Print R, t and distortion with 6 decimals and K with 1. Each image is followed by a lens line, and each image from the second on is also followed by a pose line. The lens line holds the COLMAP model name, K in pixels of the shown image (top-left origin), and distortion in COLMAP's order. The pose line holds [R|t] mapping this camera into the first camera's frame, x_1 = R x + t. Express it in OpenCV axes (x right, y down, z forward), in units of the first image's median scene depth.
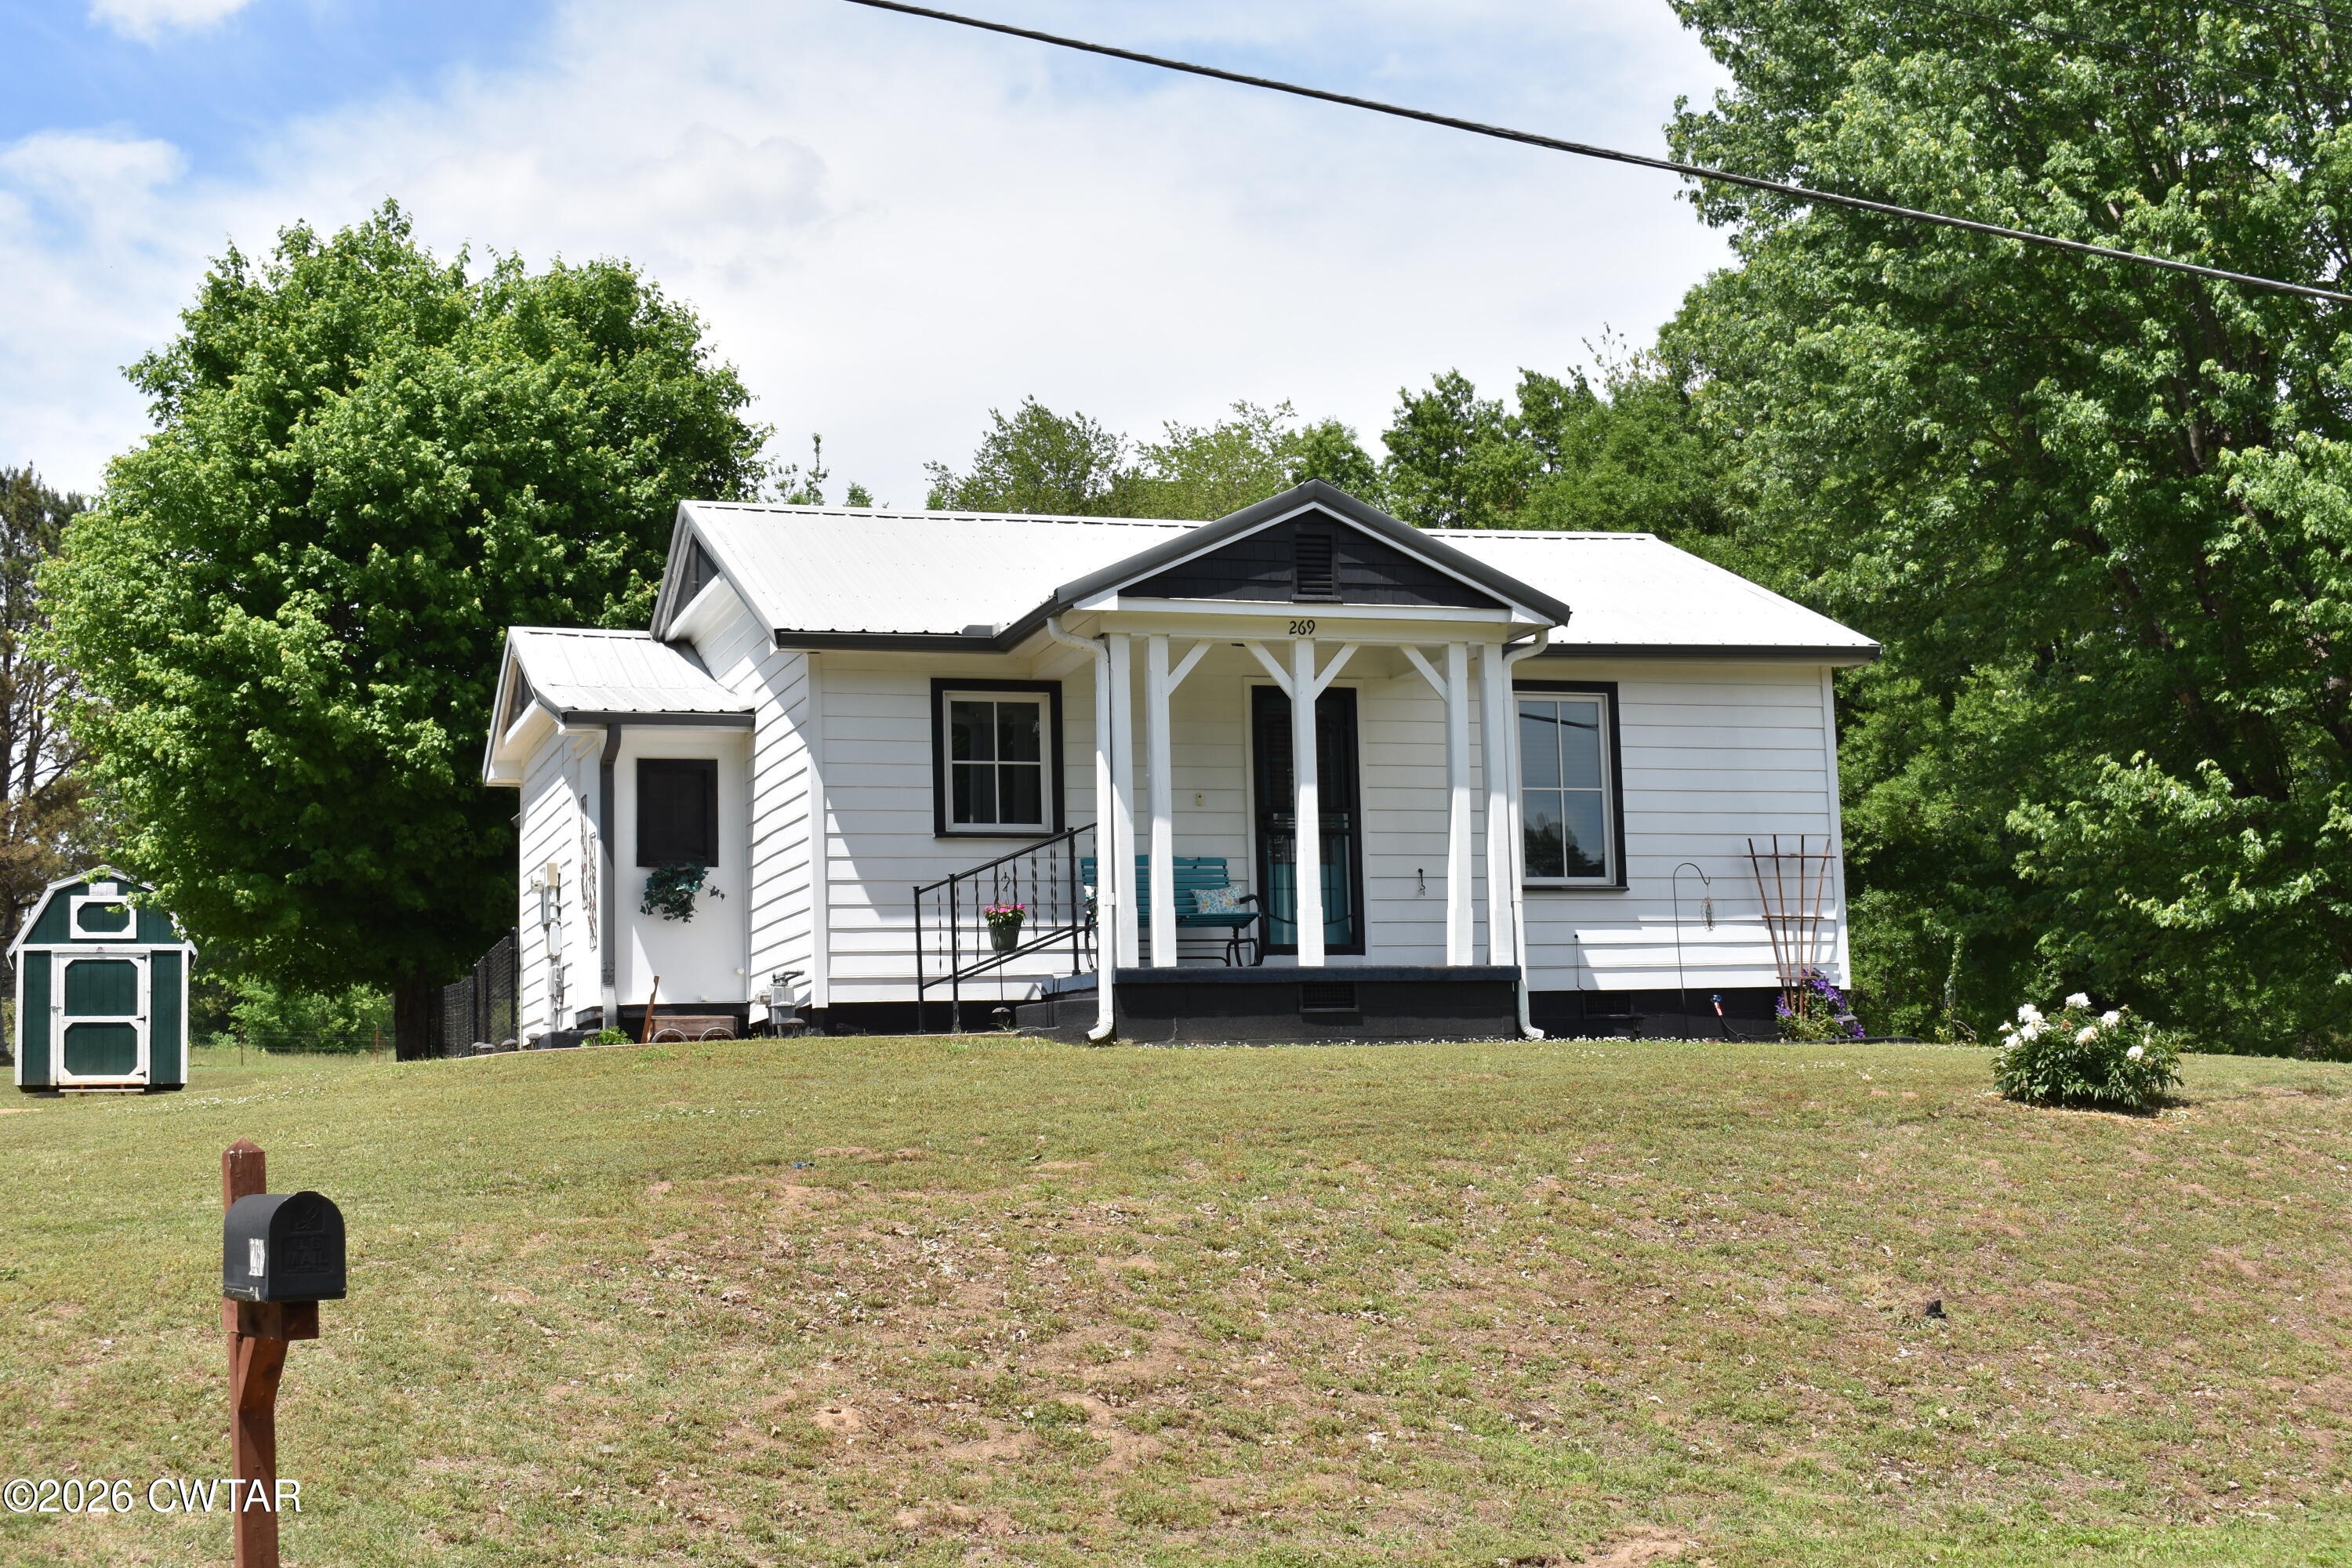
lens RADIAL K [[3270.8, 0, 1178.0], [0, 3270.8, 735.5], [0, 0, 1]] dist [-0.024734, 0.000699]
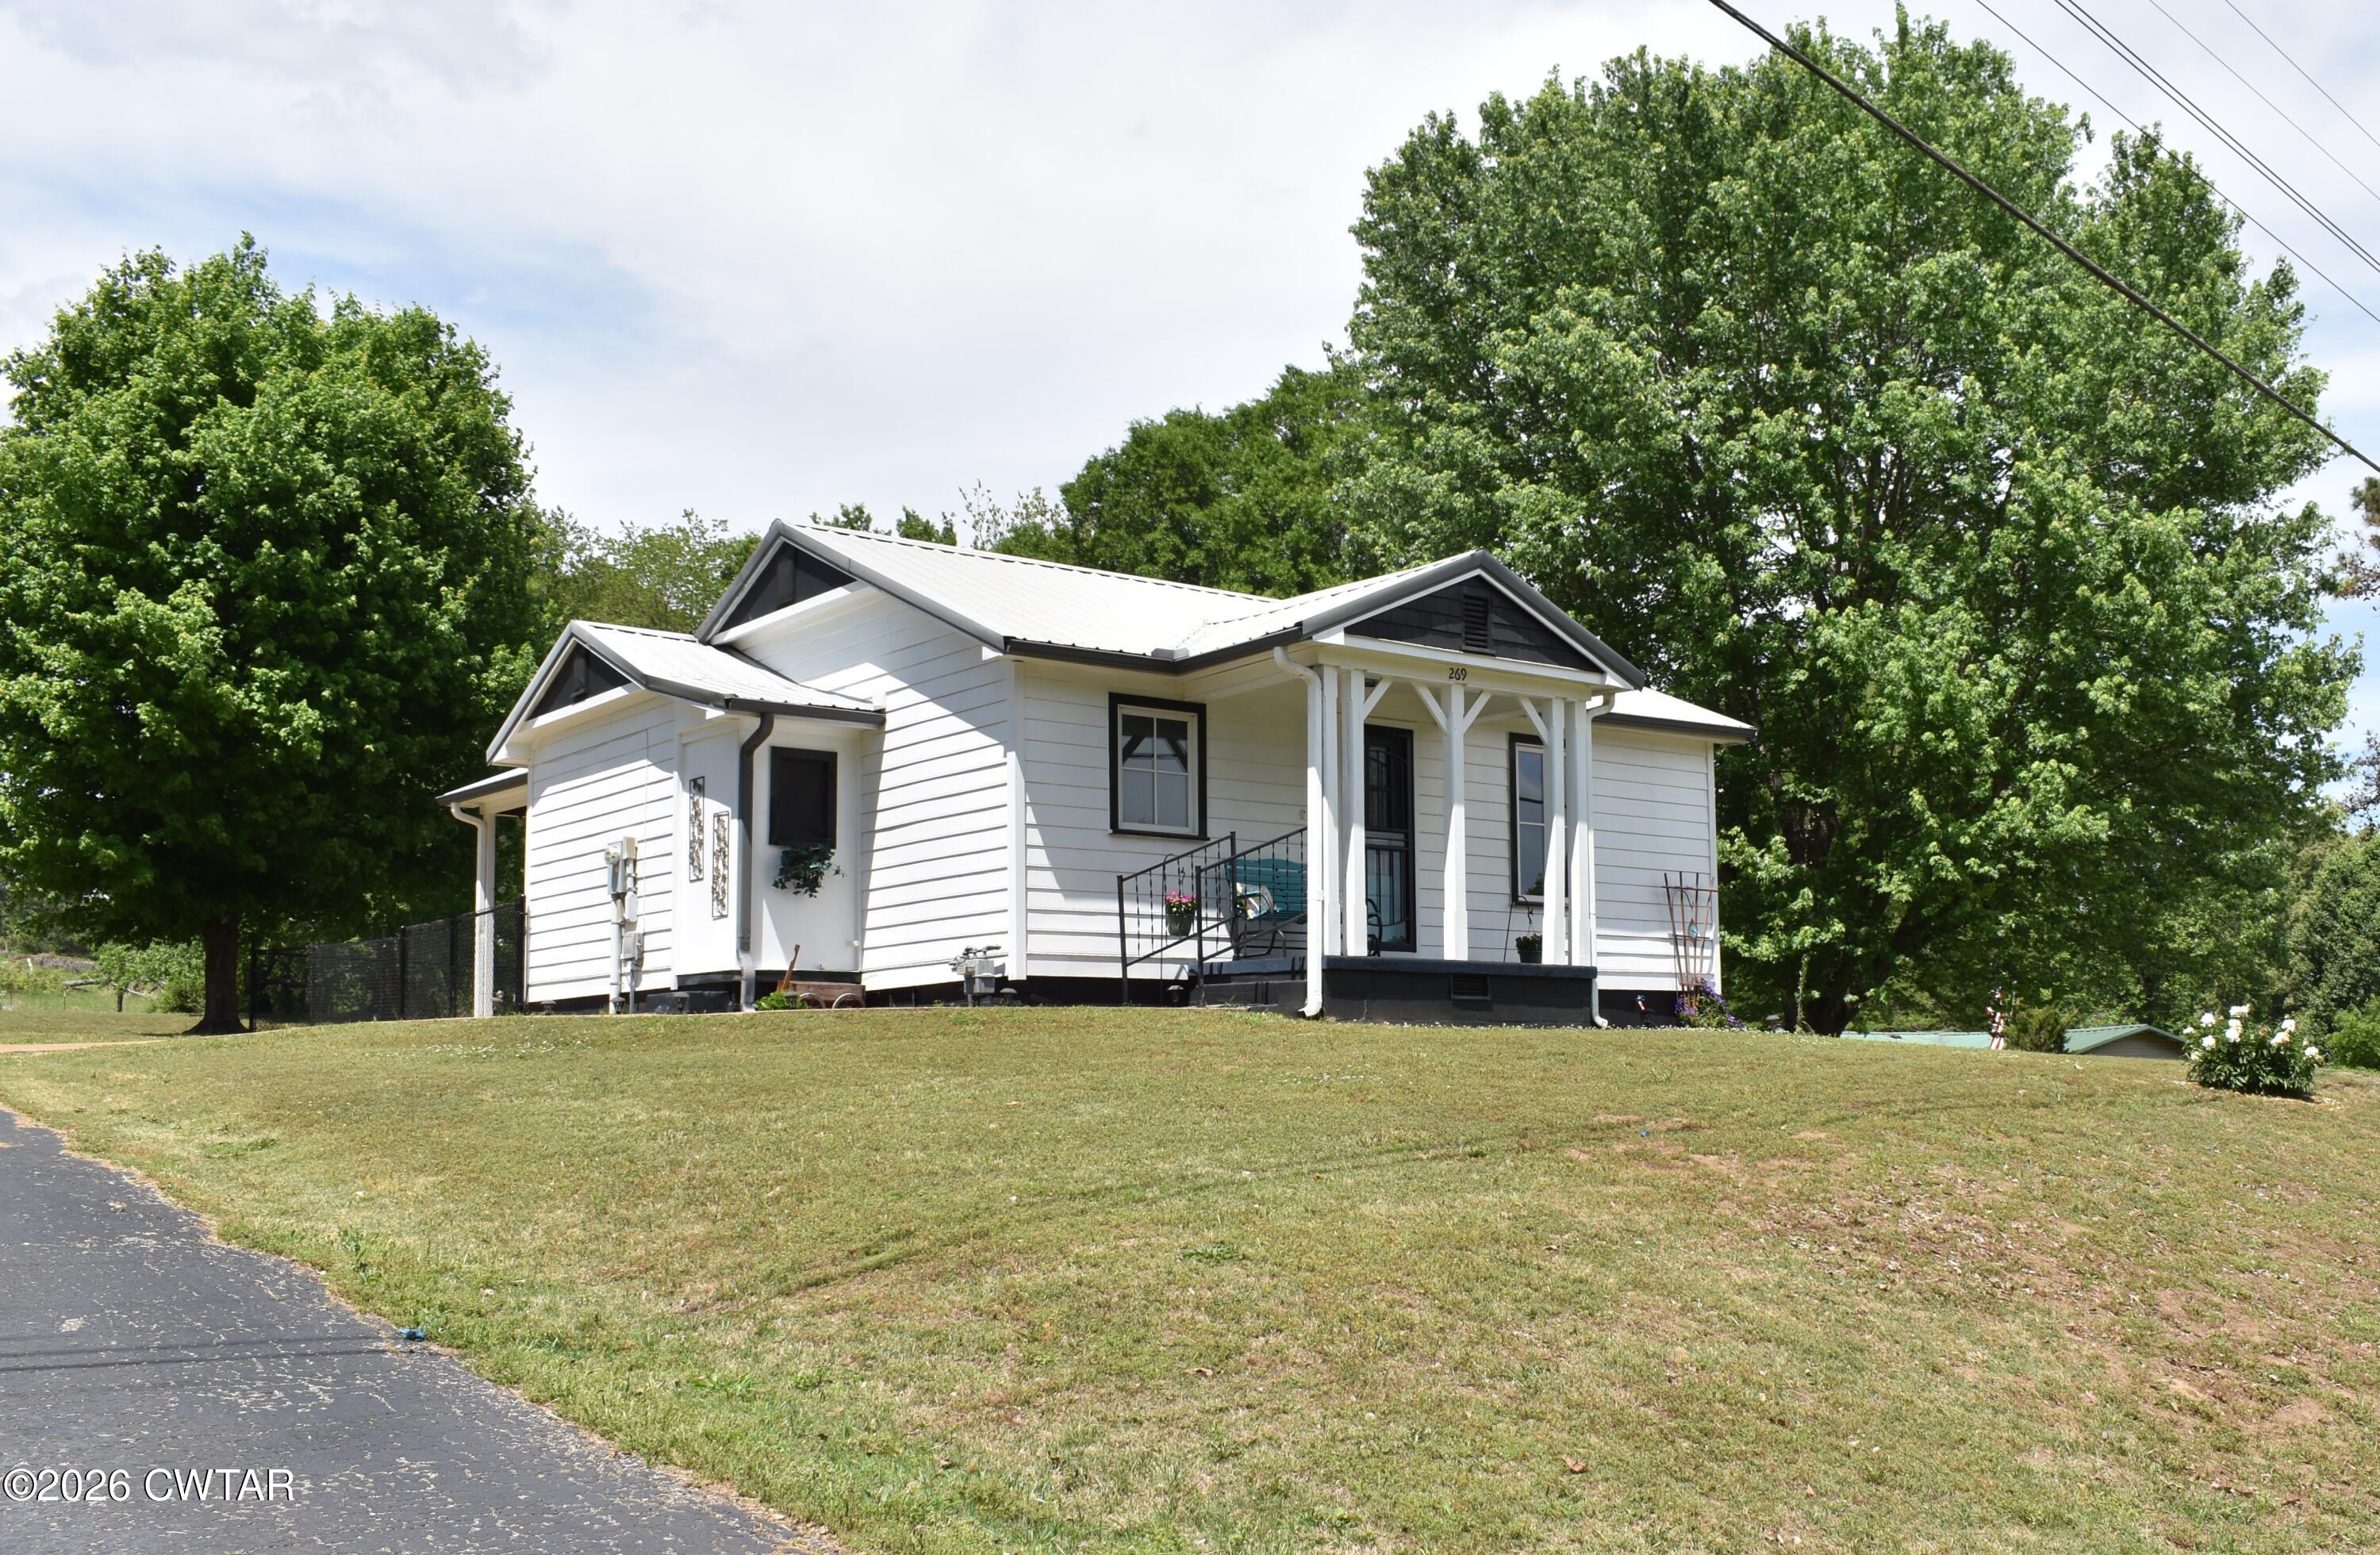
lens RADIAL K [[2380.8, 0, 1325.5], [0, 2380.8, 915.2], [0, 0, 1]] dist [0.000020, -0.261765]
pose [[0.931669, 0.046920, 0.360266, -0.278729], [-0.063514, 0.997389, 0.034356, 0.024420], [-0.357713, -0.054890, 0.932217, 0.187972]]
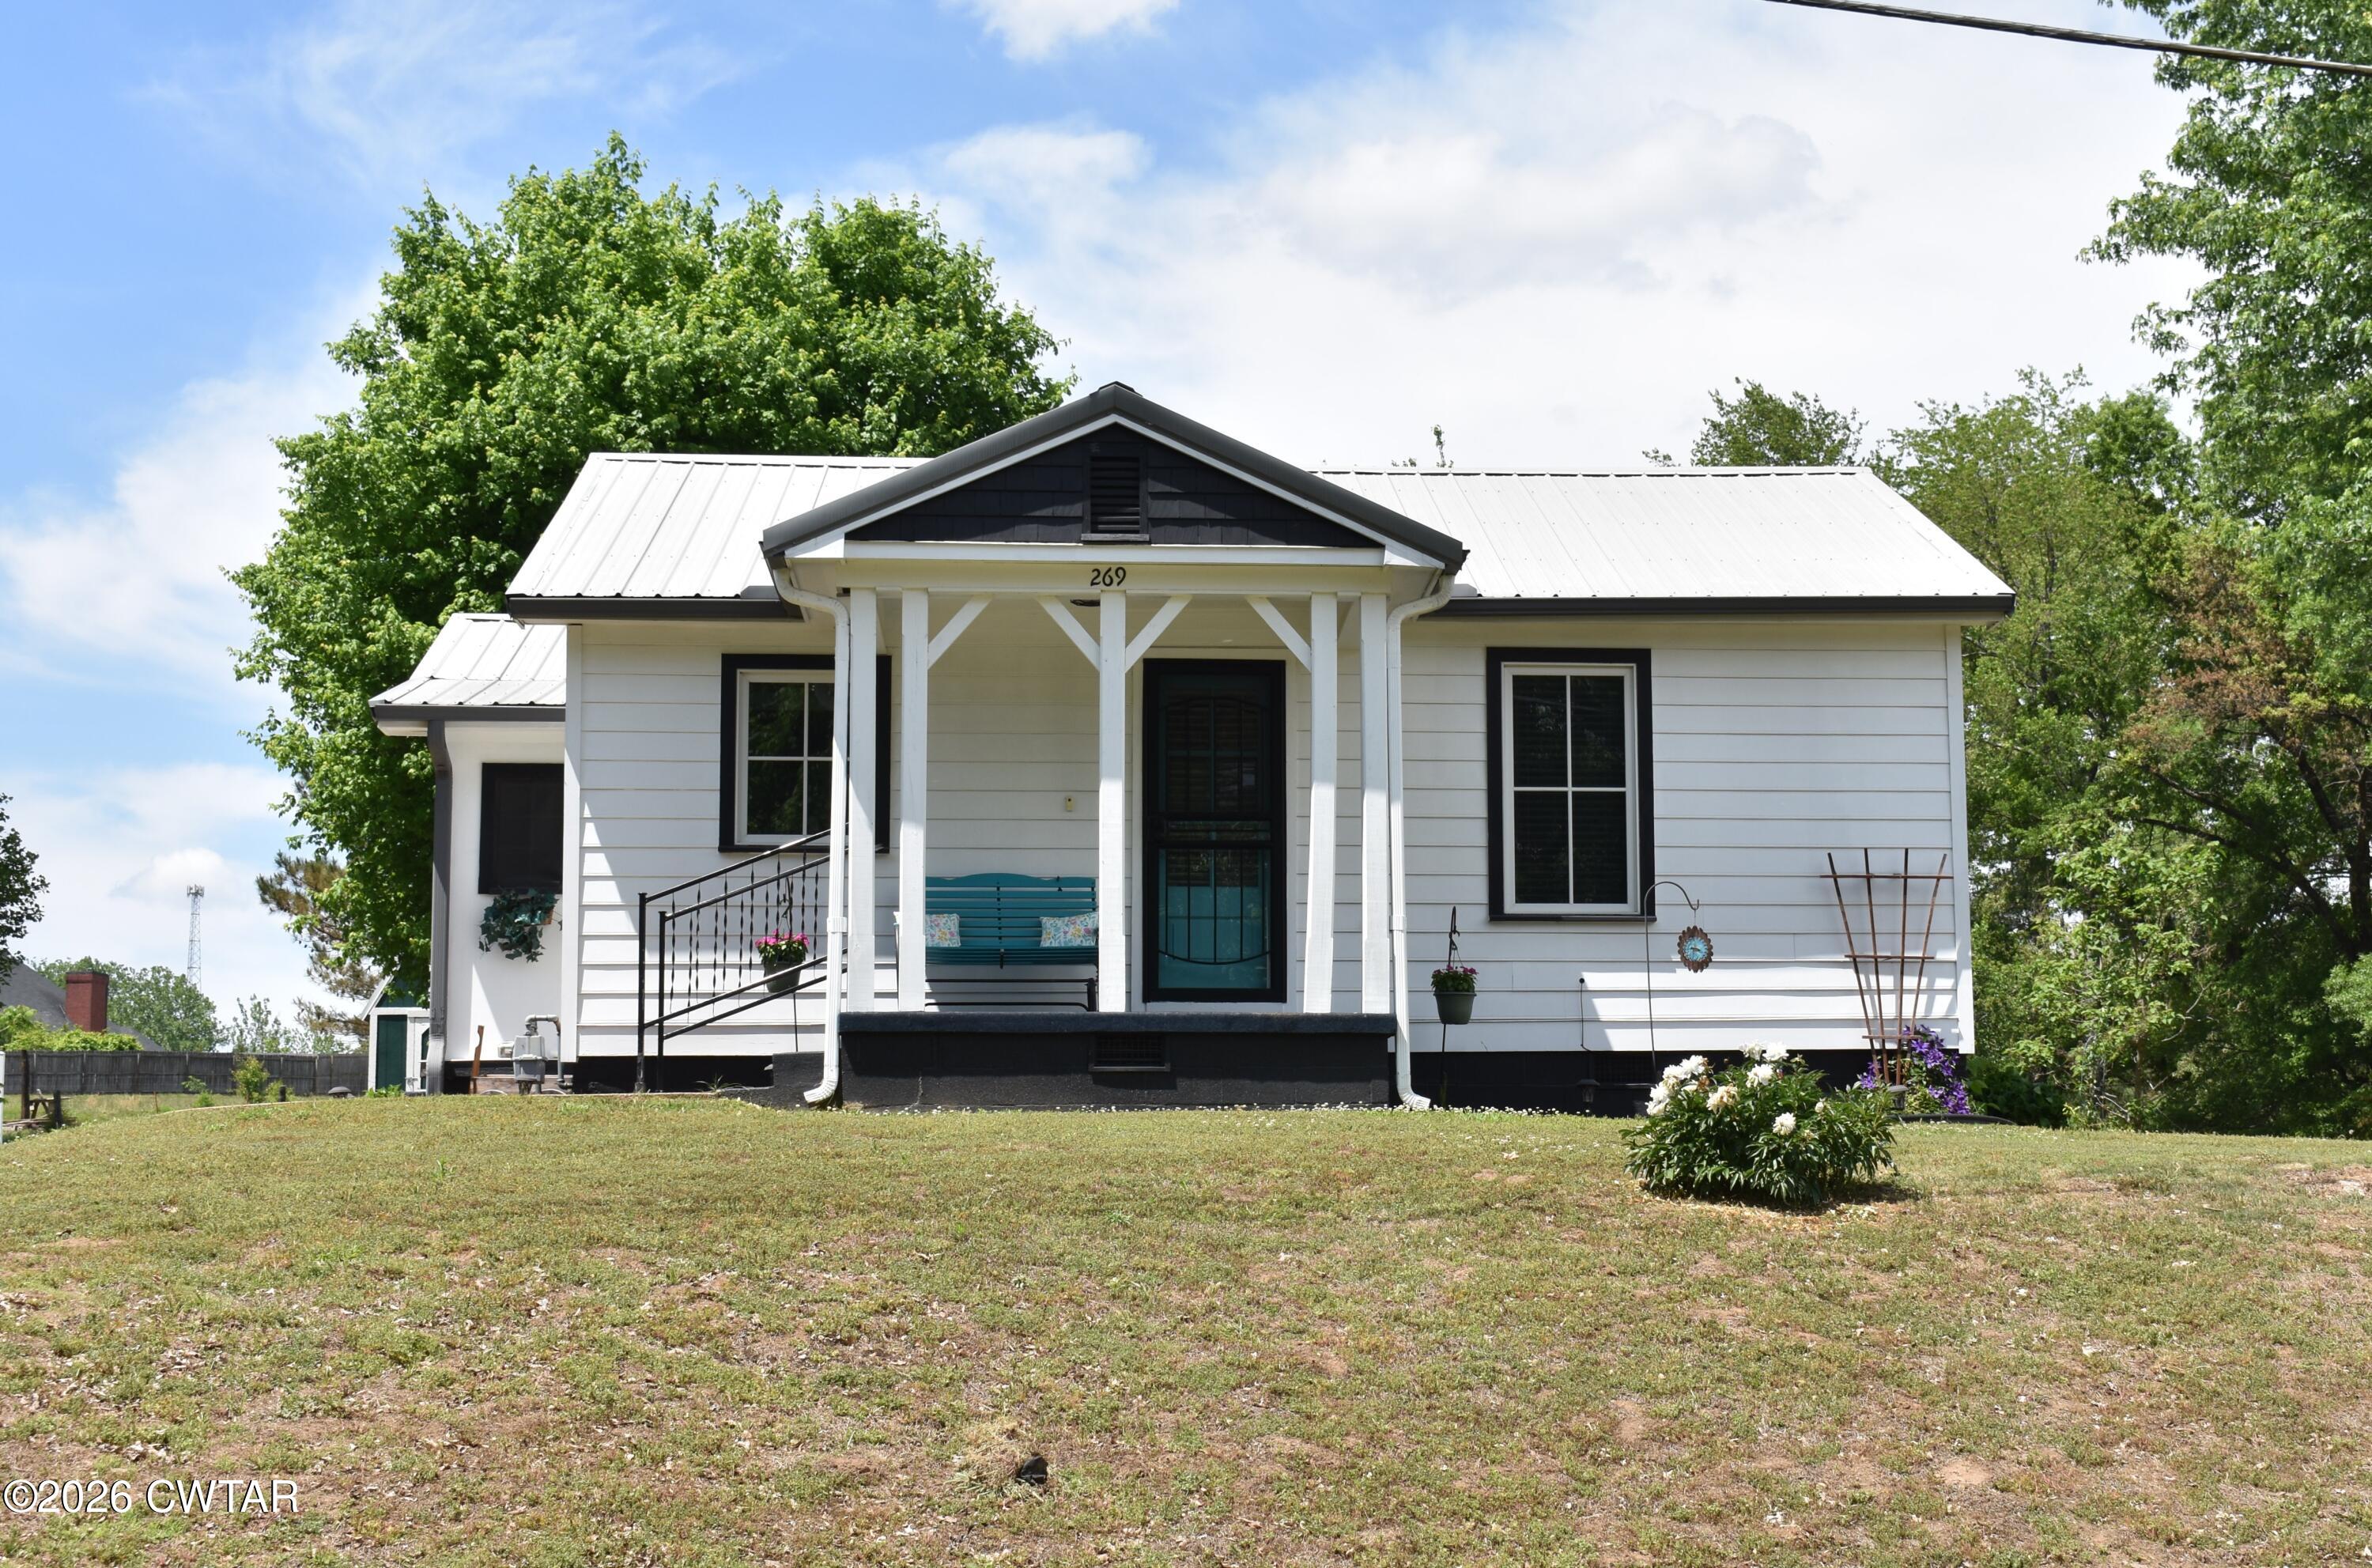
lens RADIAL K [[3752.4, 0, 1325.2], [0, 3752.4, 848.6], [0, 0, 1]] dist [-0.008451, 0.036140]
pose [[0.972661, -0.005307, -0.232170, 0.263248], [0.008687, 0.999871, 0.013538, 0.017757], [0.232068, -0.015184, 0.972581, 0.128273]]
